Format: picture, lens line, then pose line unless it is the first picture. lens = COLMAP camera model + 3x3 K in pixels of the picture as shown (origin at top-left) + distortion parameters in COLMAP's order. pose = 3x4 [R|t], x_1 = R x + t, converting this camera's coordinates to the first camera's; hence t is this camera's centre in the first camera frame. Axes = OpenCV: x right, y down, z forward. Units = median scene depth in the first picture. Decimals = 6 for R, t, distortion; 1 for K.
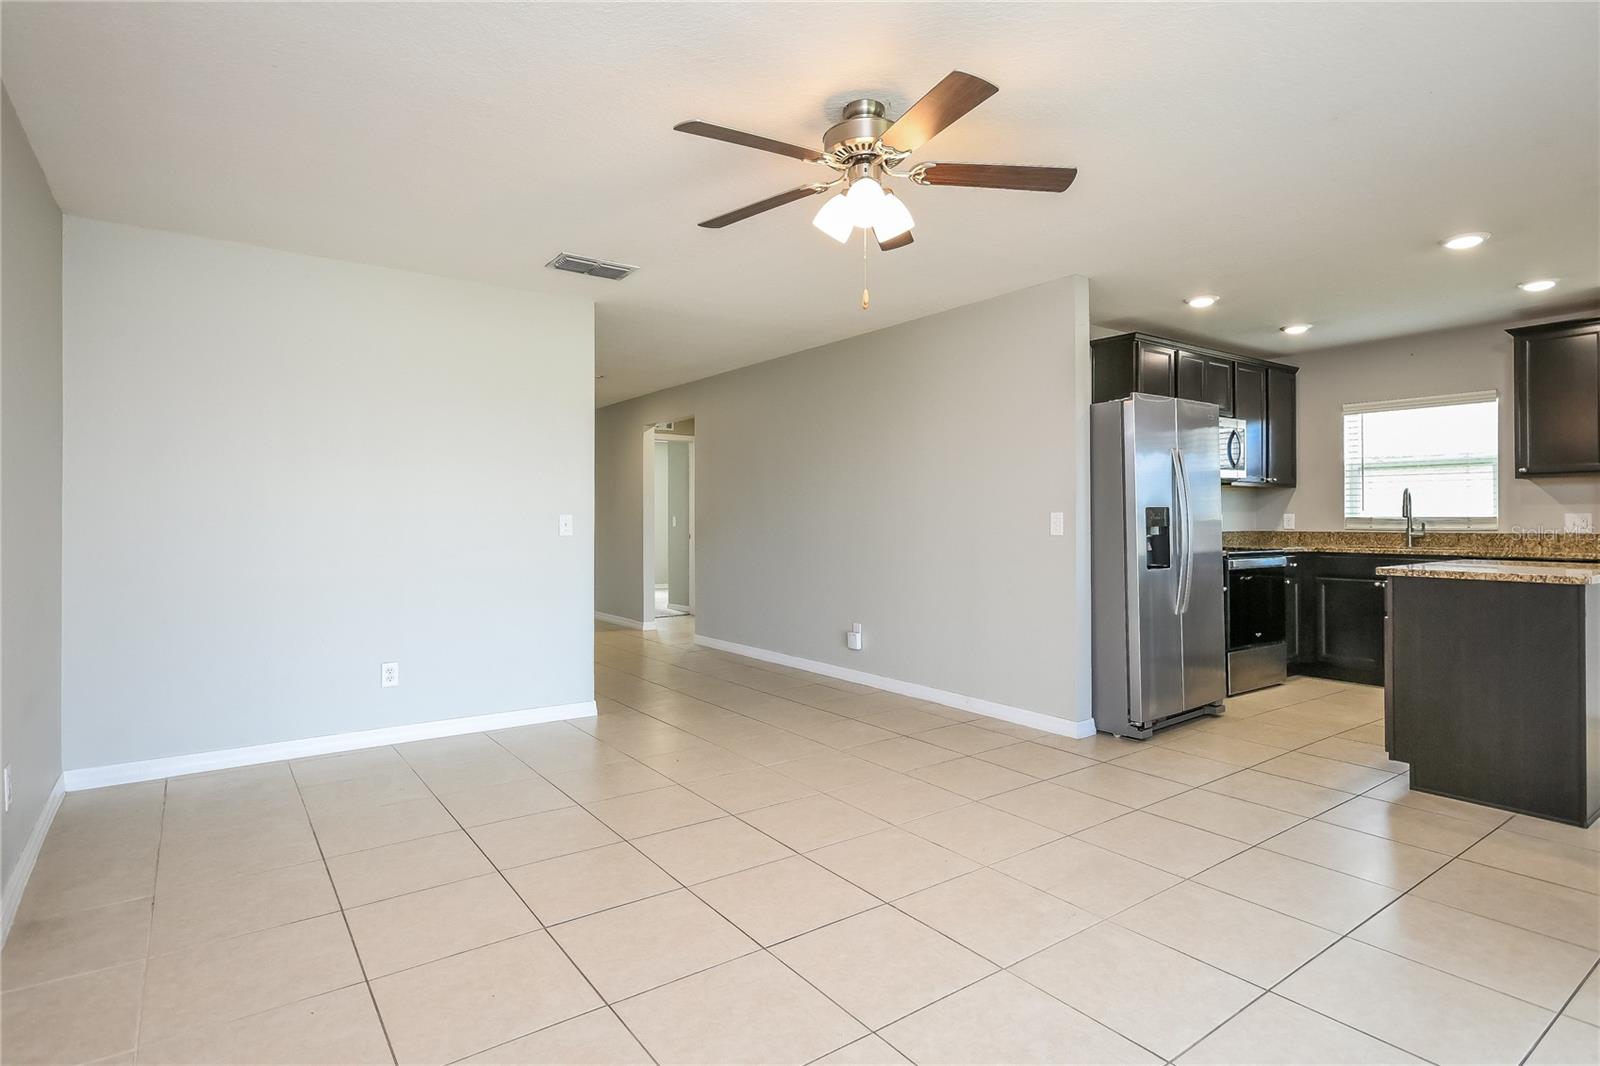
lens RADIAL K [[827.0, 0, 792.4], [0, 827.0, 511.0], [0, 0, 1]] dist [0.012995, -0.000096]
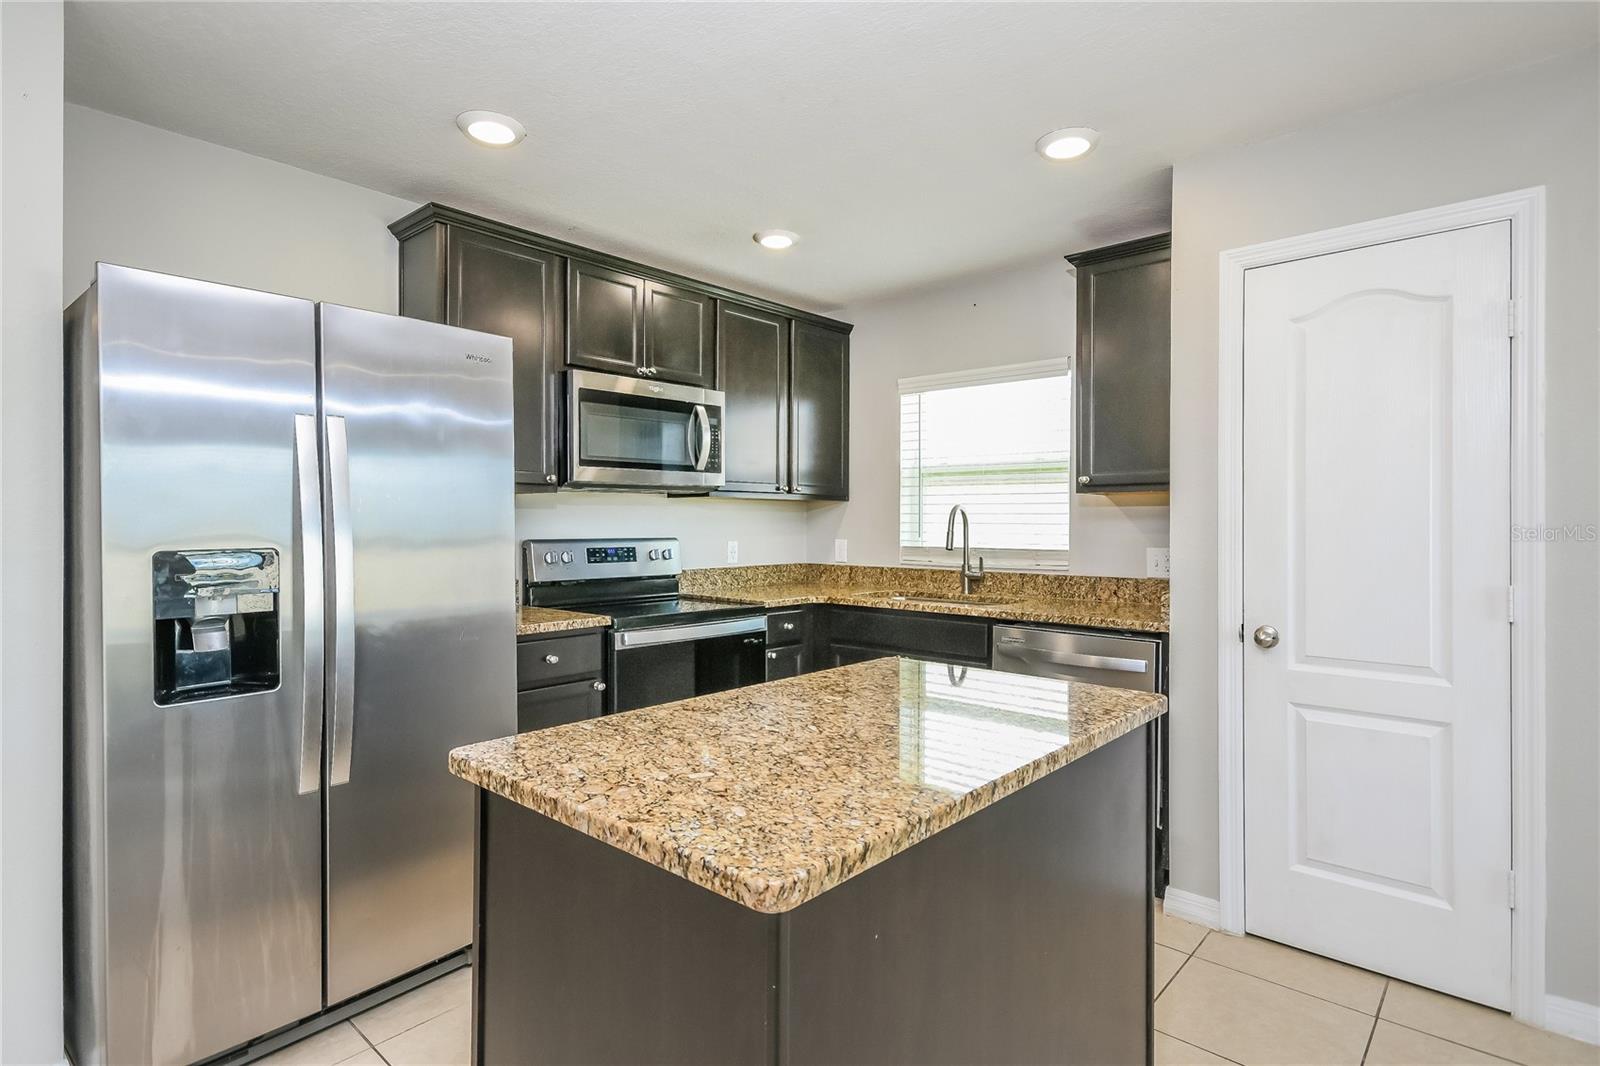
lens RADIAL K [[813.1, 0, 800.0], [0, 813.1, 533.0], [0, 0, 1]] dist [0.002427, 0.000287]
pose [[0.977196, 0.002192, 0.212326, 0.478383], [-0.006709, 0.999766, 0.020555, -0.017572], [-0.212231, -0.021510, 0.976983, 0.400121]]
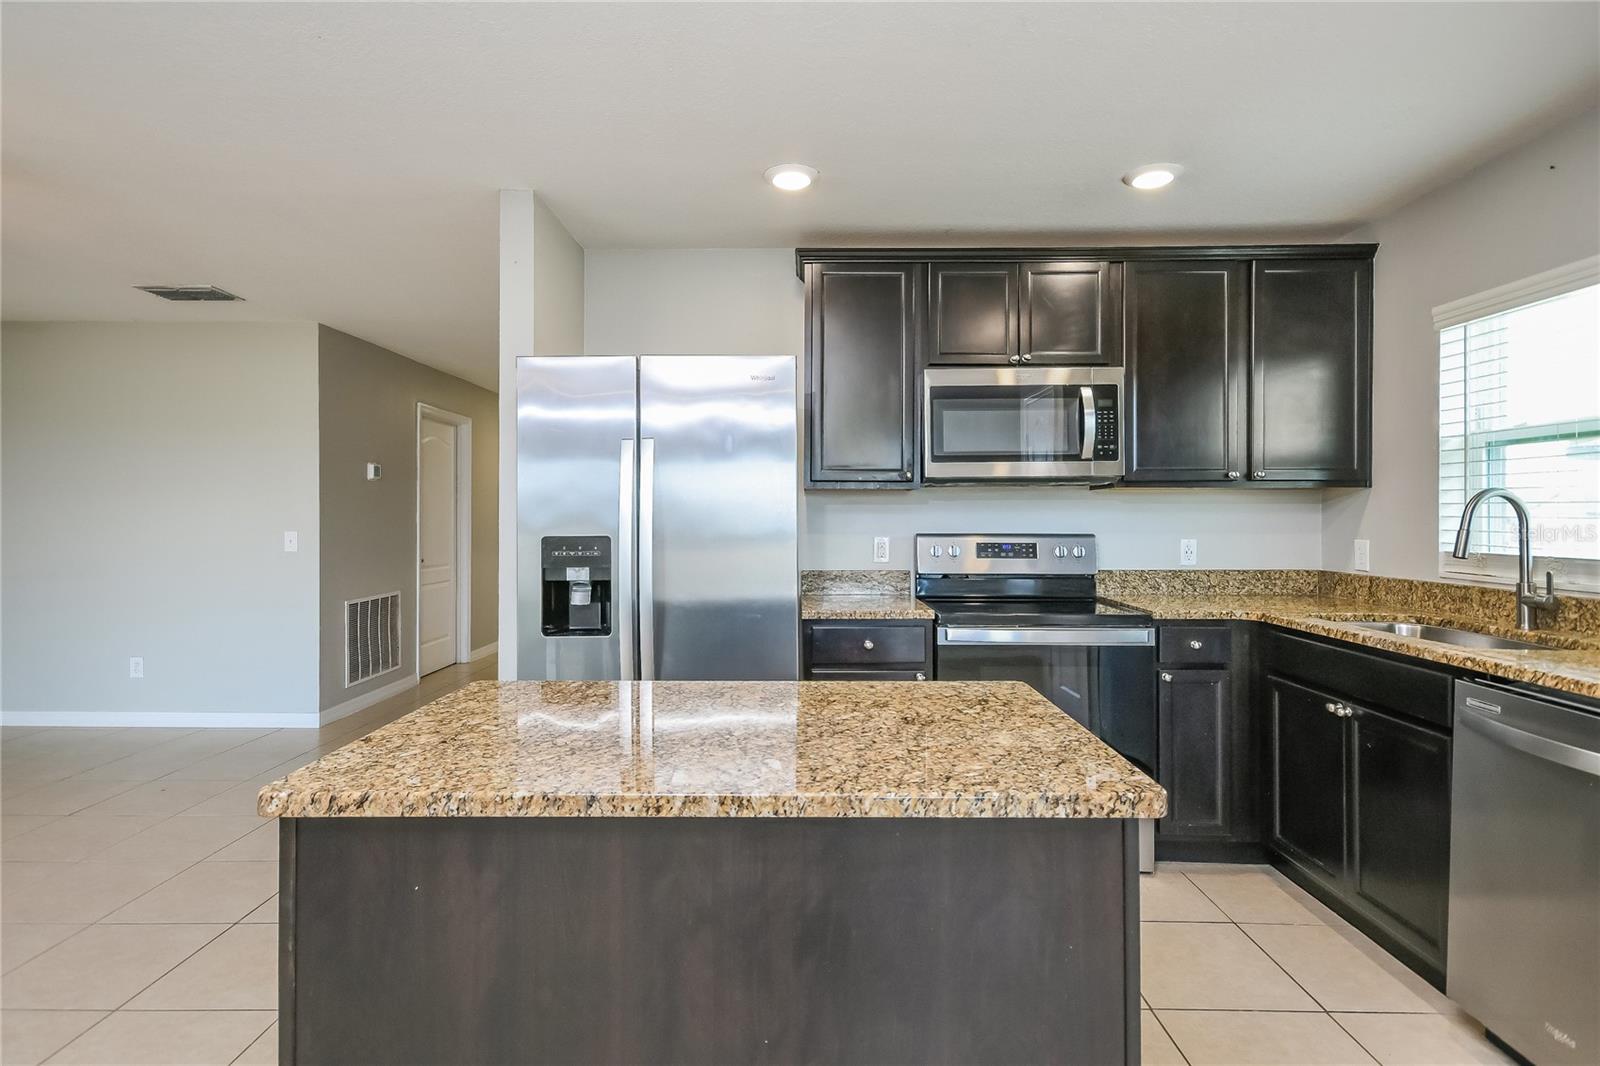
lens RADIAL K [[806.8, 0, 798.6], [0, 806.8, 520.2], [0, 0, 1]] dist [0.008339, 0.000450]
pose [[0.805619, 0.005834, -0.592405, 0.693878], [0.002157, 0.999916, 0.012780, -0.017662], [0.592430, -0.011574, 0.805539, 0.457978]]
